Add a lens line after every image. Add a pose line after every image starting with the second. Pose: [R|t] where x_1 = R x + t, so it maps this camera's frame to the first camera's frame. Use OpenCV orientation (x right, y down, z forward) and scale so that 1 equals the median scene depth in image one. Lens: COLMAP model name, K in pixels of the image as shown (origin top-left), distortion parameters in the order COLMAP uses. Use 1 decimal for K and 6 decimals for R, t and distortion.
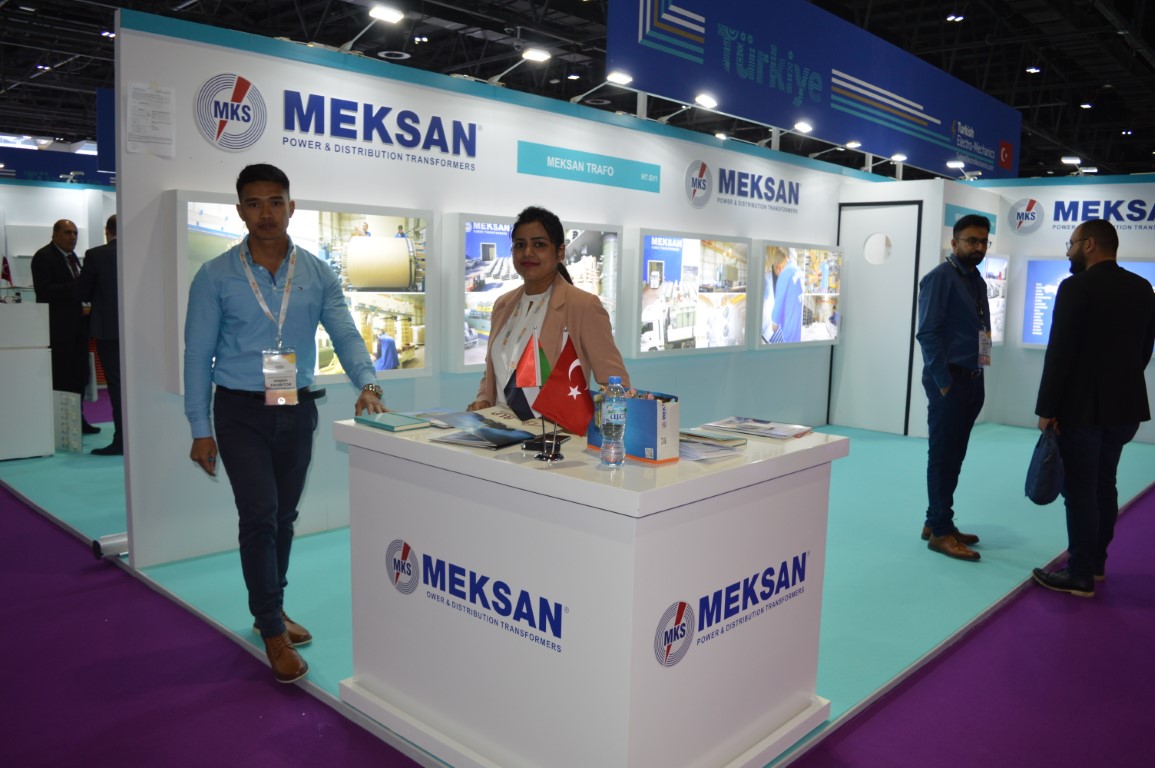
lens RADIAL K [[898.4, 0, 577.5], [0, 898.4, 384.0], [0, 0, 1]] dist [-0.072158, 0.001073]
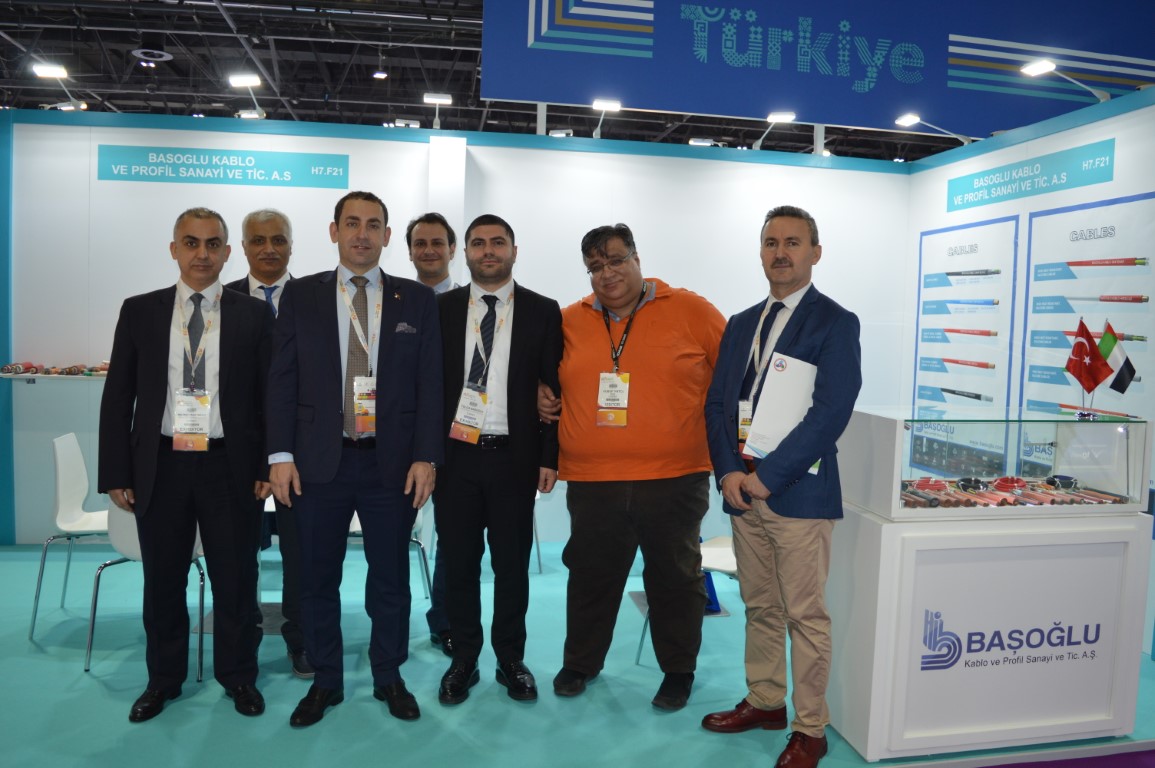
lens RADIAL K [[898.4, 0, 577.5], [0, 898.4, 384.0], [0, 0, 1]] dist [-0.072158, 0.001073]
pose [[0.814597, -0.012207, -0.579899, 0.496651], [-0.059902, 0.992662, -0.105041, 0.014028], [0.576926, 0.120303, 0.807888, 0.327350]]
